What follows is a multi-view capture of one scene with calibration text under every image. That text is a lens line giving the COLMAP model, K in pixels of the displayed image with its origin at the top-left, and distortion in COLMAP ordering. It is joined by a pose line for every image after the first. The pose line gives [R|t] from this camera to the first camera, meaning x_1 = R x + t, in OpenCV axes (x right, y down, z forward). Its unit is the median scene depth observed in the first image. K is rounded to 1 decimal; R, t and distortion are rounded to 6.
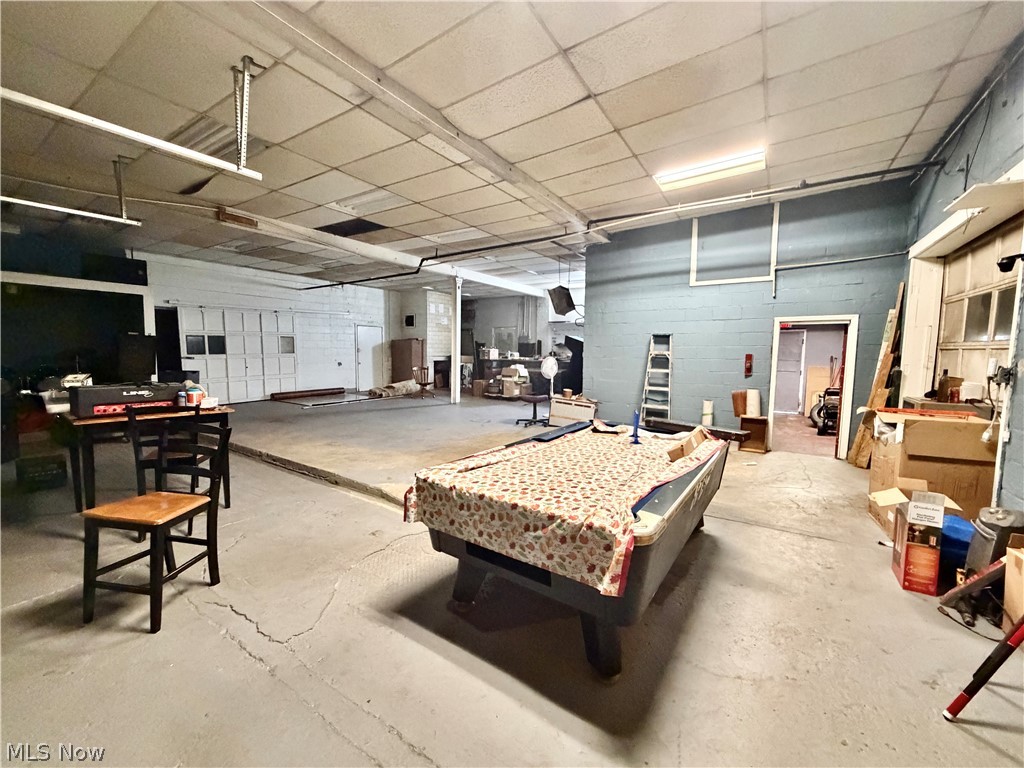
lens RADIAL K [[411.9, 0, 512.0], [0, 411.9, 384.0], [0, 0, 1]] dist [-0.000363, -0.000525]
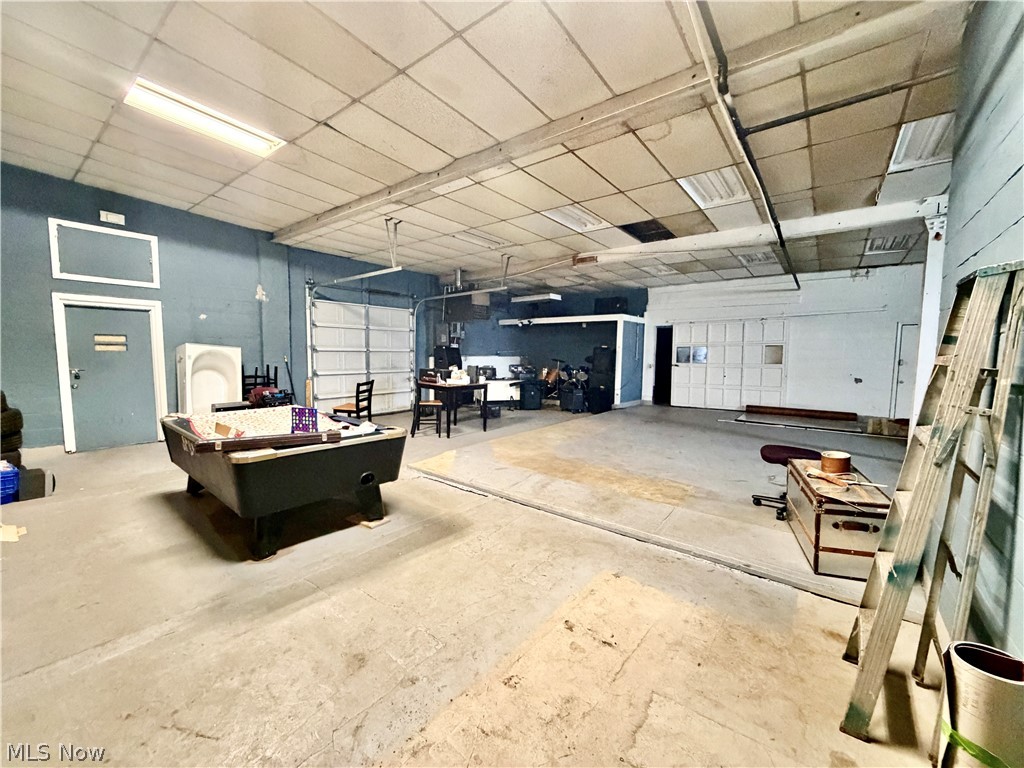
lens RADIAL K [[411.9, 0, 512.0], [0, 411.9, 384.0], [0, 0, 1]] dist [-0.000363, -0.000525]
pose [[-0.094266, 0.059148, -0.993788, 0.633365], [-0.098535, 0.992778, 0.068434, -0.055902], [0.990659, 0.104374, -0.087757, 0.803502]]
